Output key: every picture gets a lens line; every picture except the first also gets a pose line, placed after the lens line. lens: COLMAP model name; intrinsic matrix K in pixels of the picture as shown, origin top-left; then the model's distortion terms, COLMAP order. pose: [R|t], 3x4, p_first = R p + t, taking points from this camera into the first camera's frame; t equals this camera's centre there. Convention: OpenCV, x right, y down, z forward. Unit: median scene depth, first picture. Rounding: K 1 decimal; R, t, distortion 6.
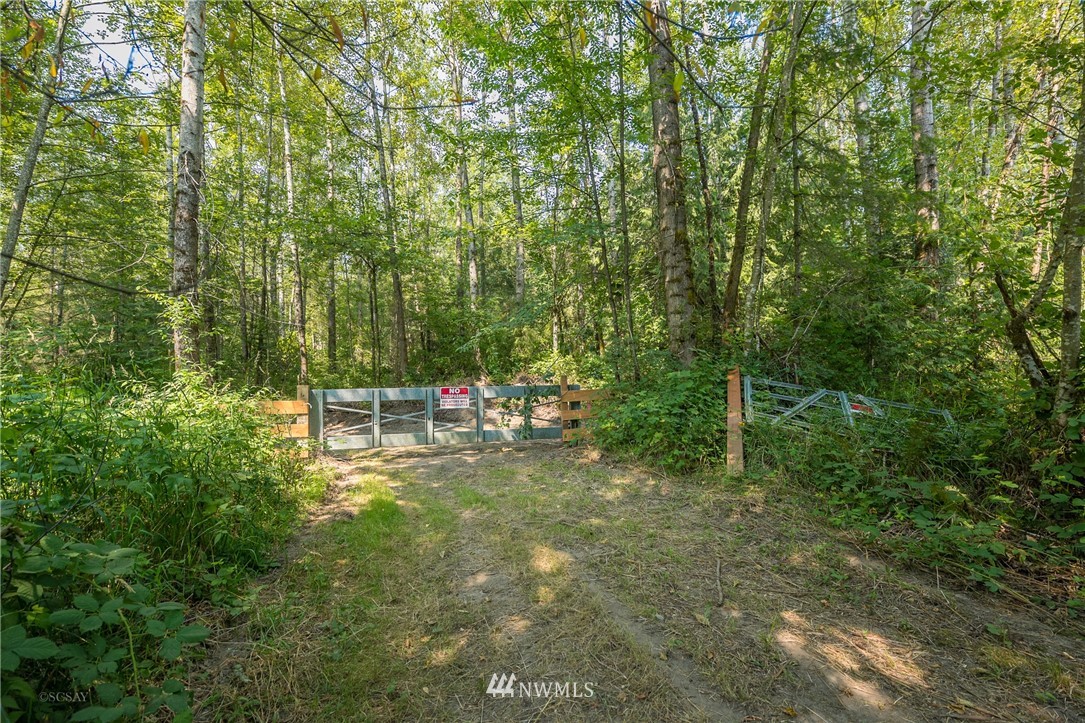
lens RADIAL K [[457.8, 0, 542.5], [0, 457.8, 361.5], [0, 0, 1]] dist [-0.000495, -0.003557]
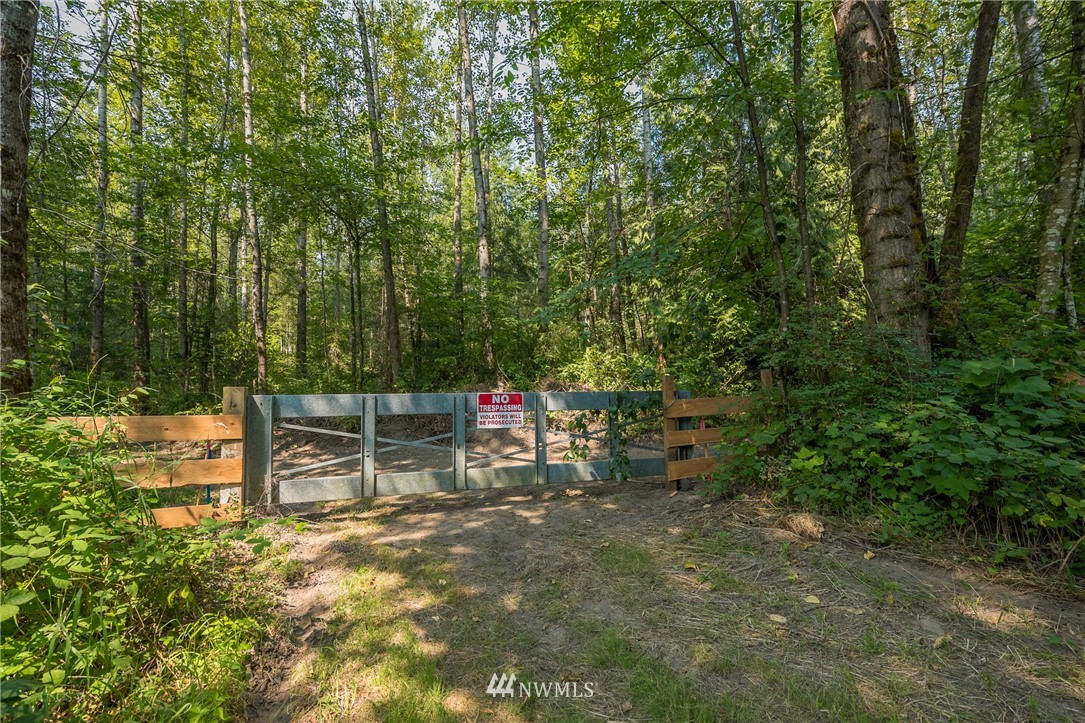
lens RADIAL K [[457.8, 0, 542.5], [0, 457.8, 361.5], [0, 0, 1]] dist [-0.000495, -0.003557]
pose [[0.998790, 0.008449, 0.048440, -0.162018], [-0.007183, 0.999629, -0.026266, 0.029454], [-0.048644, 0.025886, 0.998481, 0.383899]]
